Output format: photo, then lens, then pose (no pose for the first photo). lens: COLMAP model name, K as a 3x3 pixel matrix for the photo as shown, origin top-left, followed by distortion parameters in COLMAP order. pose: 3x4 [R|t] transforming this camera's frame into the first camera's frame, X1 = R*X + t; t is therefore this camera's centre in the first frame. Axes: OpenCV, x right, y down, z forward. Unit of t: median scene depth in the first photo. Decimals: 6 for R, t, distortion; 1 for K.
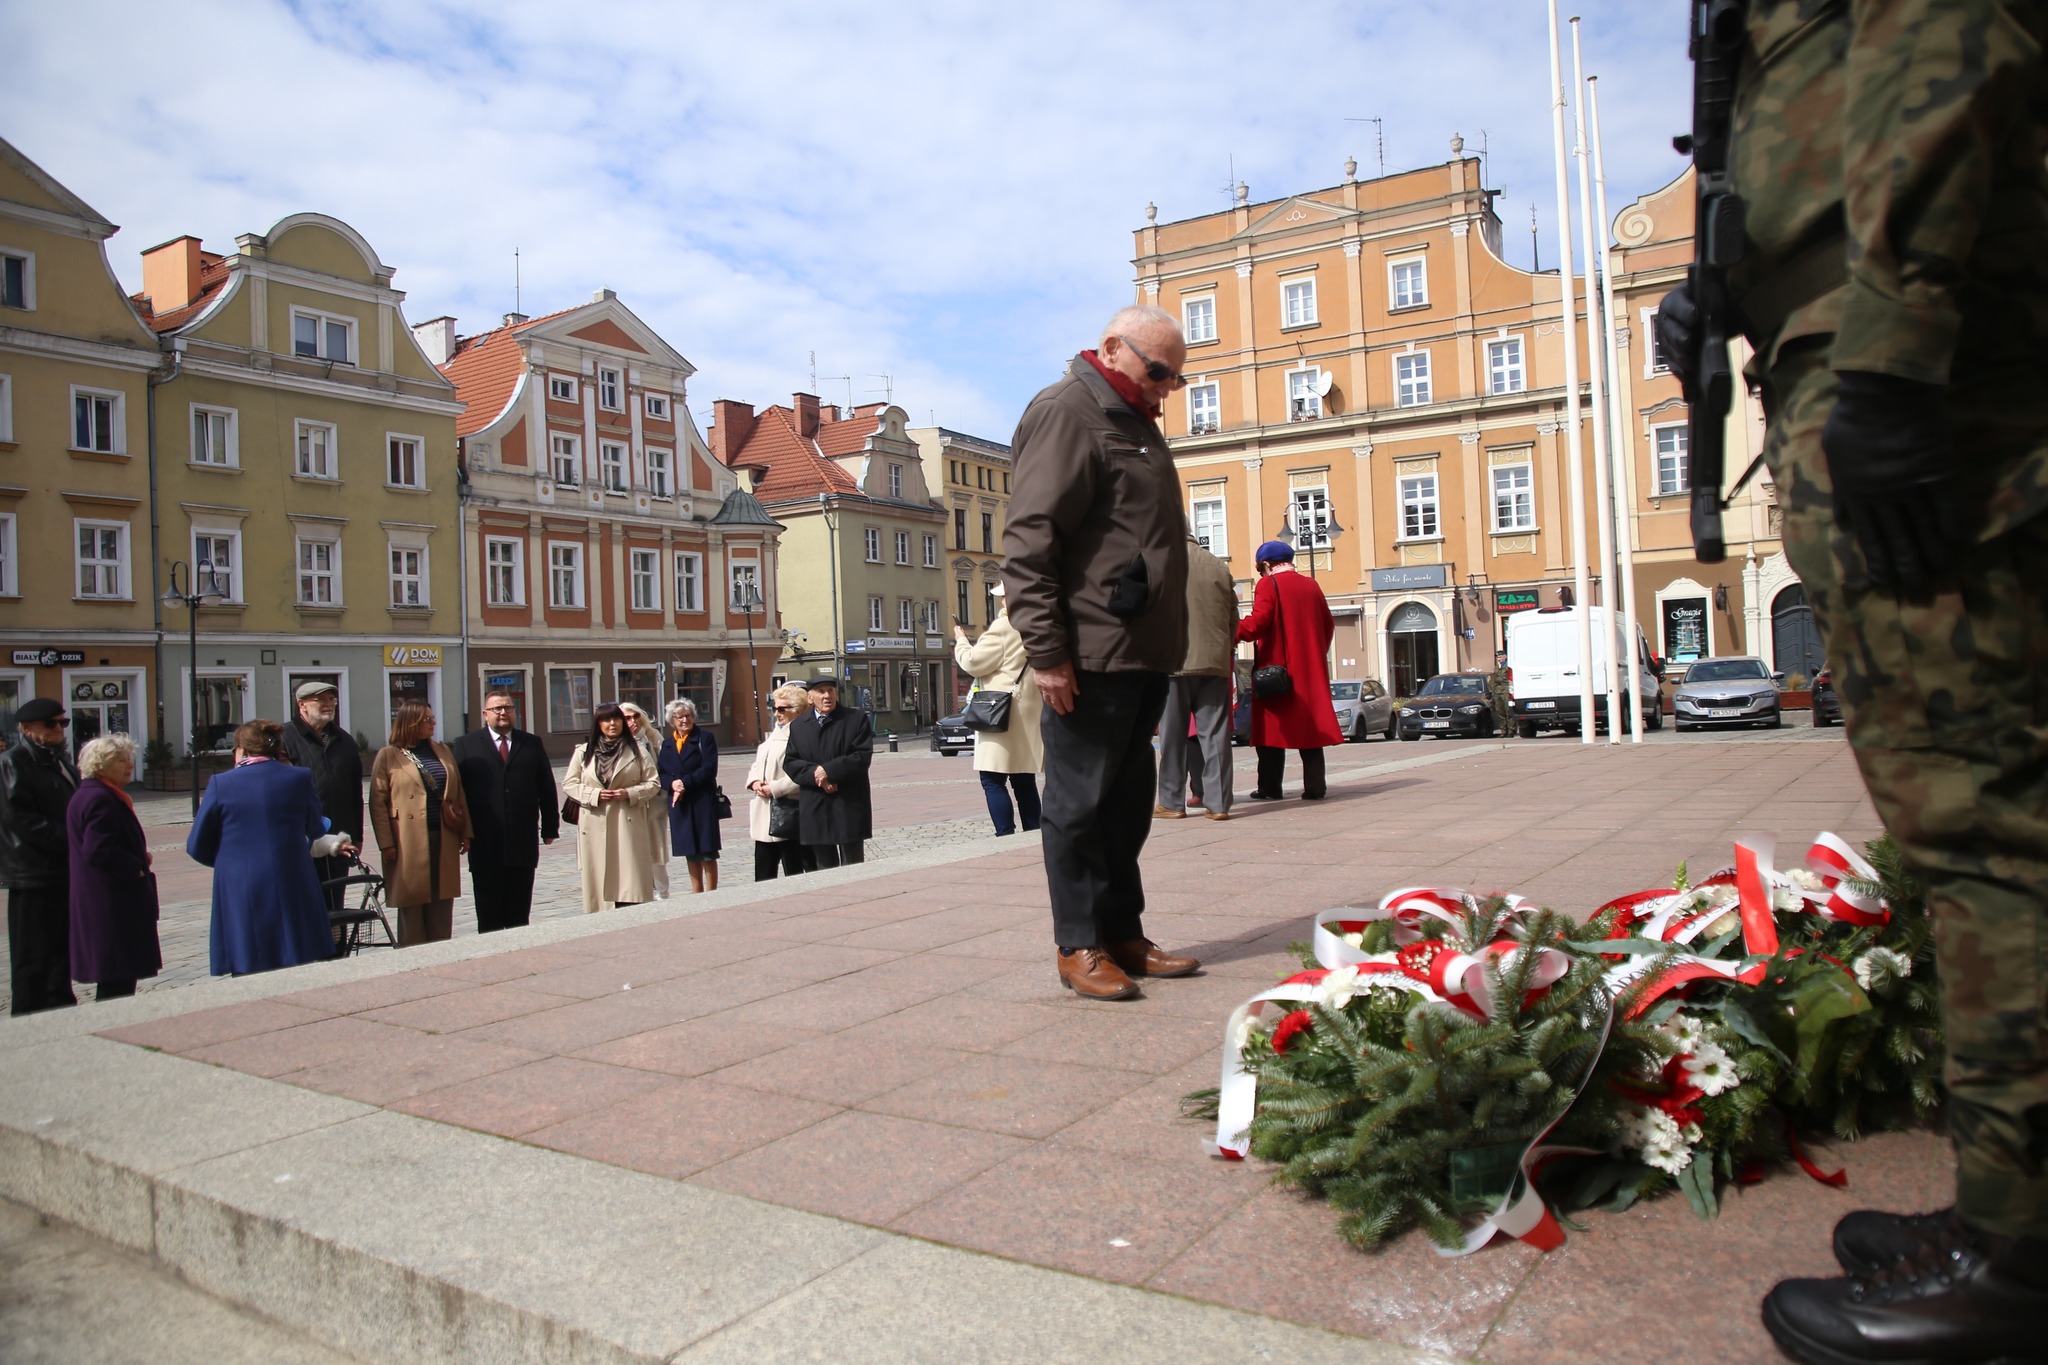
lens RADIAL K [[1568.9, 0, 1039.1], [0, 1568.9, 654.8], [0, 0, 1]] dist [-0.025748, 0.088136]
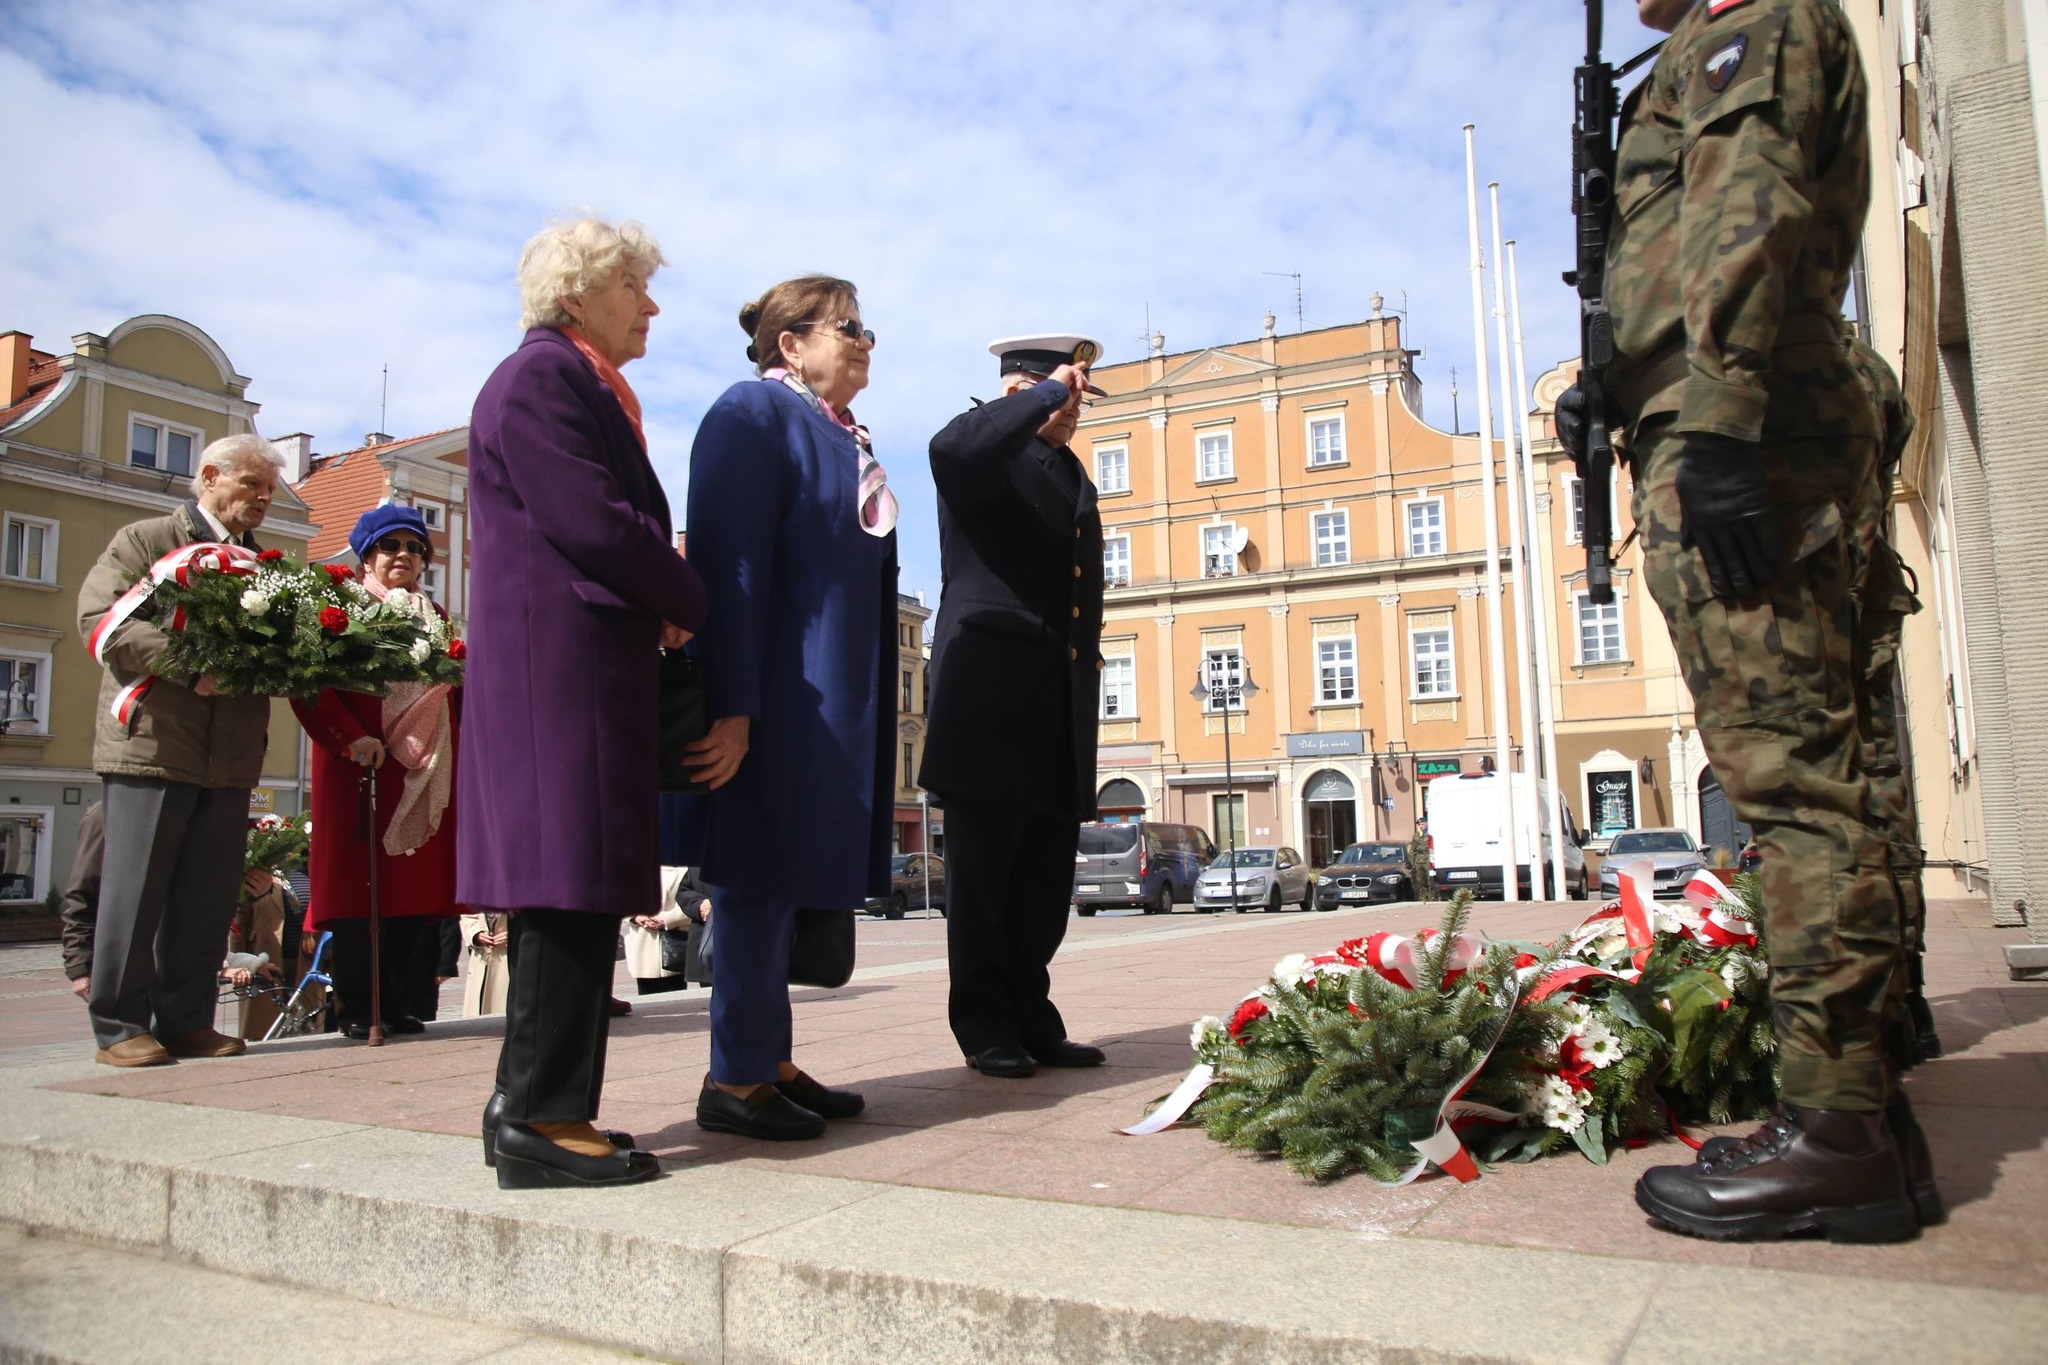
lens RADIAL K [[1722.4, 0, 1043.2], [0, 1722.4, 652.1], [0, 0, 1]] dist [0.011942, 0.144584]
pose [[0.997094, 0.030459, 0.069829, -0.011085], [-0.022698, 0.993742, -0.109366, 0.015343], [-0.072723, 0.107463, 0.991546, -0.035467]]
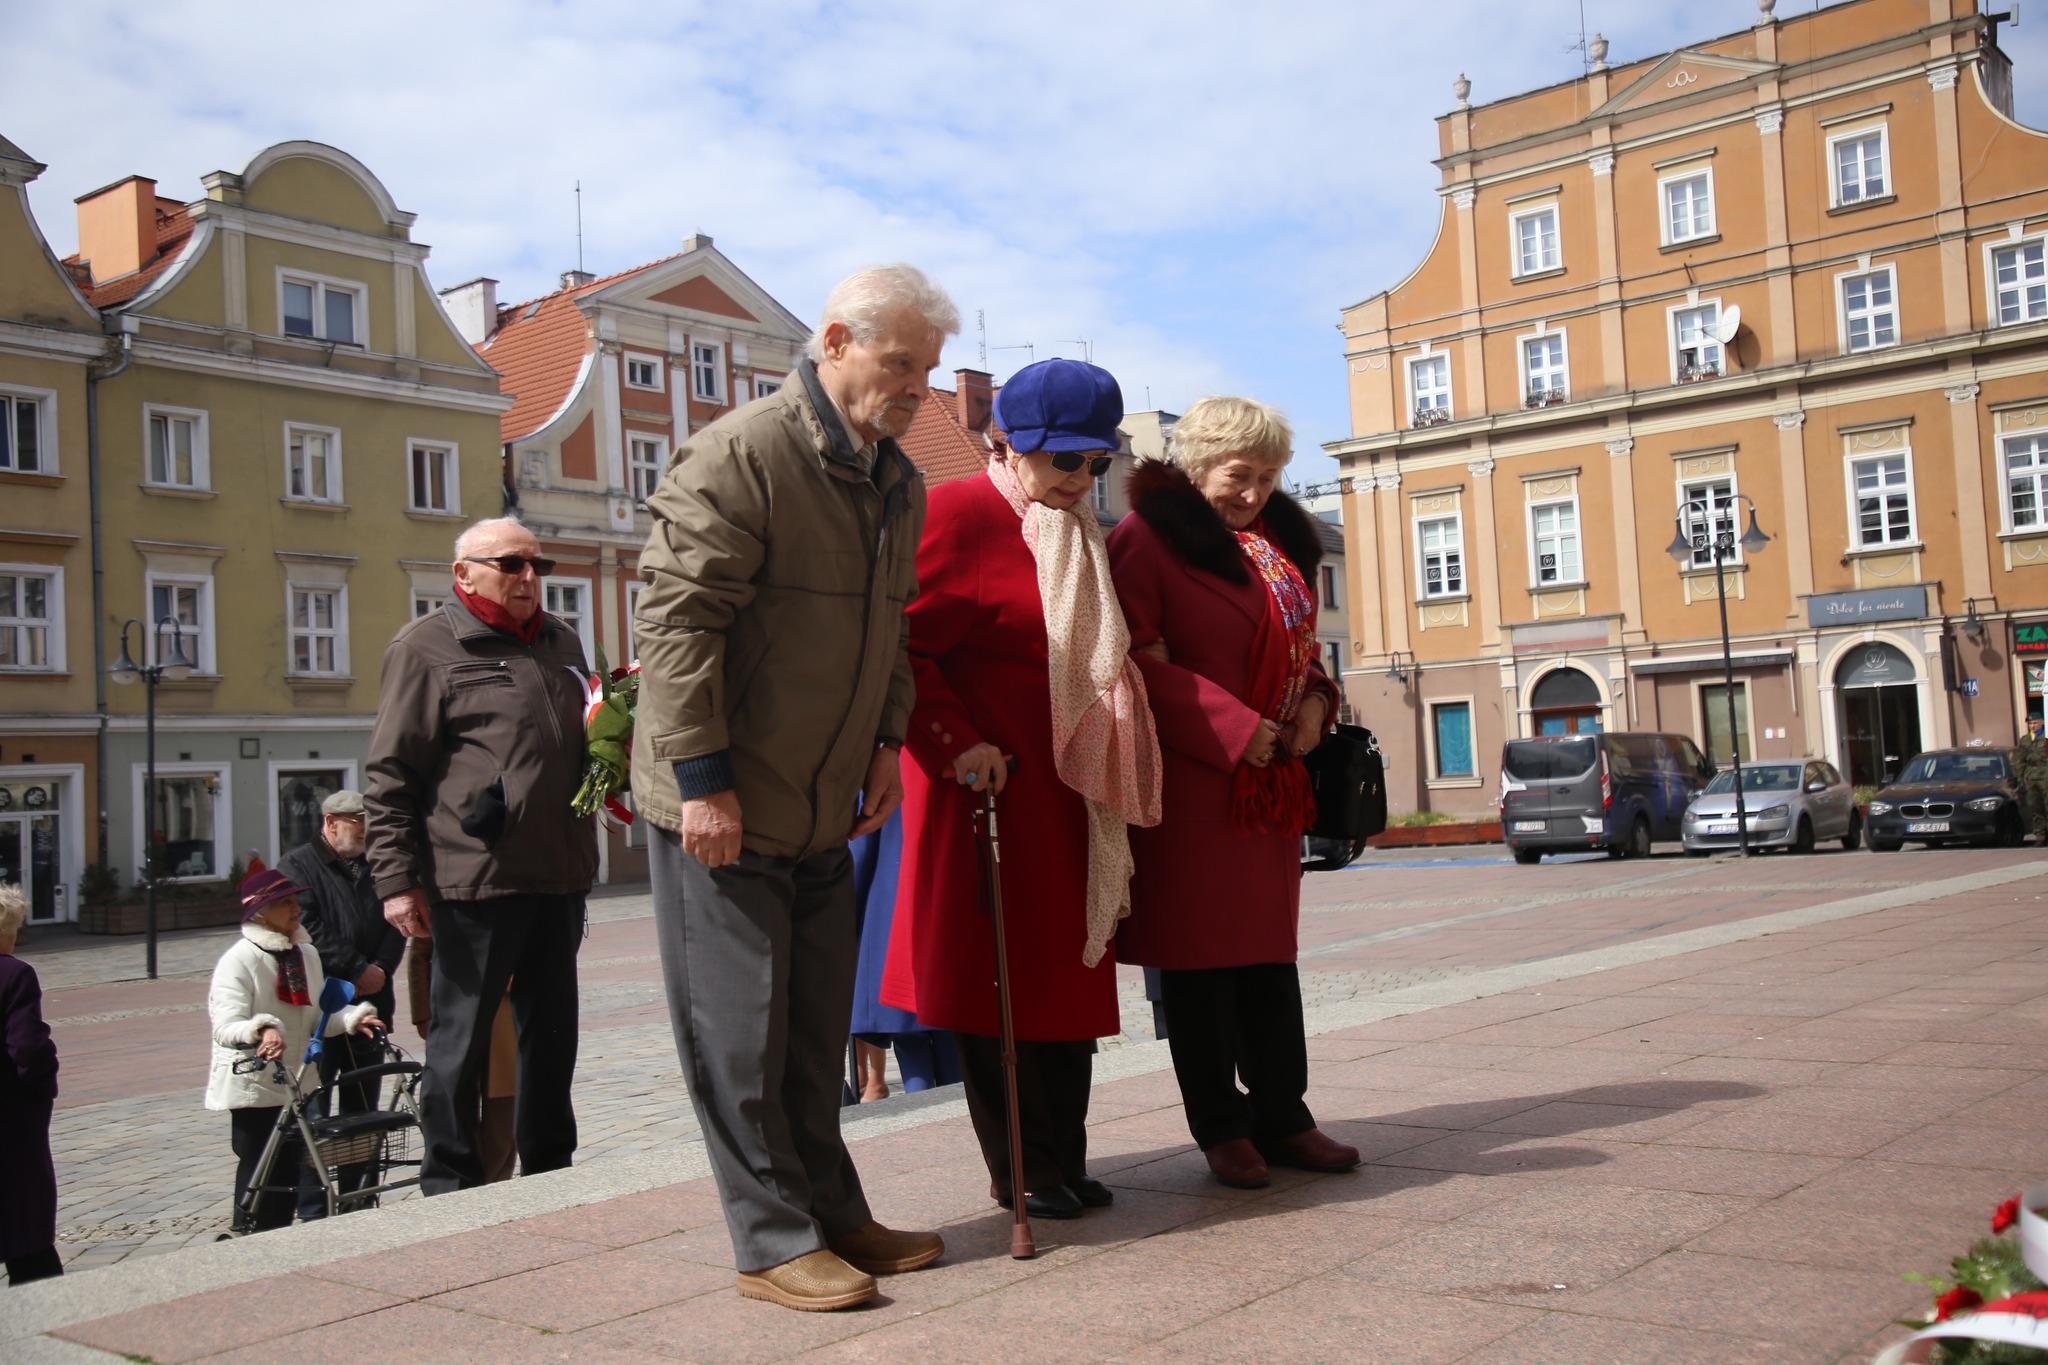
lens RADIAL K [[2091.1, 0, 1024.0], [0, 2091.1, 682.5], [0, 0, 1]] dist [0.072408, 0.020491]
pose [[0.991450, -0.017575, -0.129297, -0.005504], [0.014546, 0.999598, -0.024337, 0.000256], [0.129673, 0.022248, 0.991307, 0.063496]]
